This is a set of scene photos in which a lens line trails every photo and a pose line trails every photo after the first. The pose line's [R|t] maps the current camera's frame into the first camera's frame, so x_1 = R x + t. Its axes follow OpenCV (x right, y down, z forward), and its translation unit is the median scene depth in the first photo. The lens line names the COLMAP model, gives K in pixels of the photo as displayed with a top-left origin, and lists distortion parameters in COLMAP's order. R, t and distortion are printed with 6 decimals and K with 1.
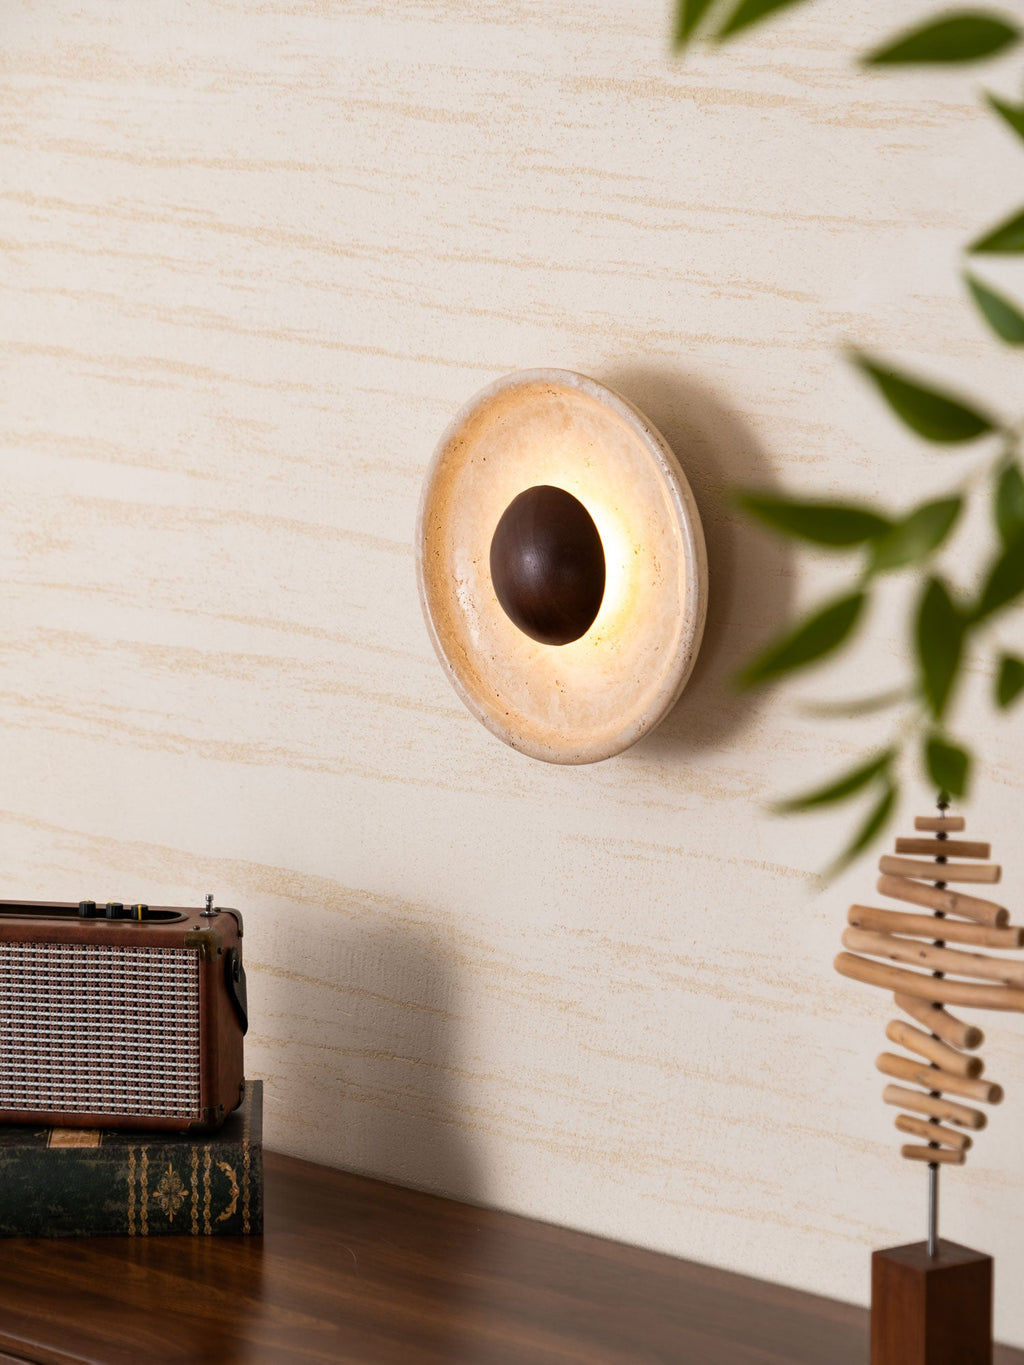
lens RADIAL K [[5496.4, 0, 633.7], [0, 5496.4, 687.9], [0, 0, 1]] dist [0.102252, -1.442417]
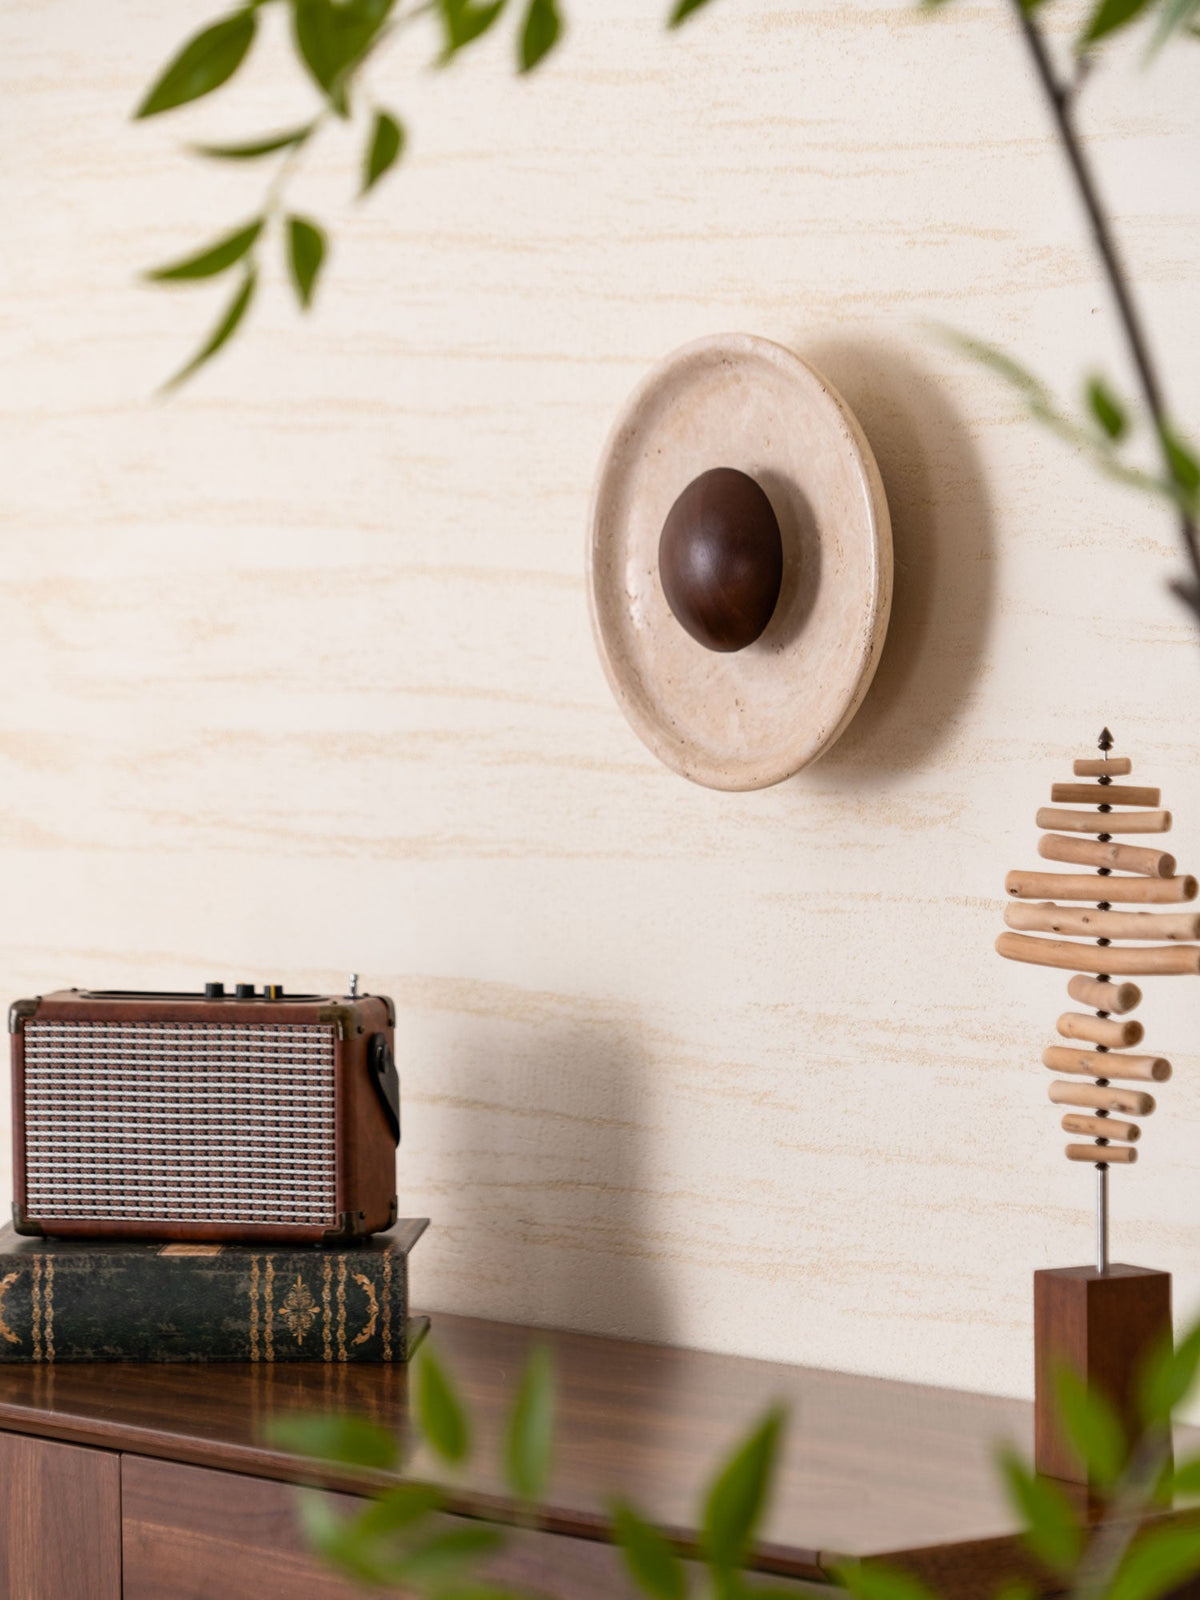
lens RADIAL K [[7515.9, 0, 837.9], [0, 7515.9, 861.2], [0, 0, 1]] dist [0.139302, -2.087031]
pose [[0.995608, -0.002809, -0.093574, 0.110274], [-0.007261, 0.994222, -0.107095, 0.147589], [0.093334, 0.107304, 0.989836, -0.165469]]
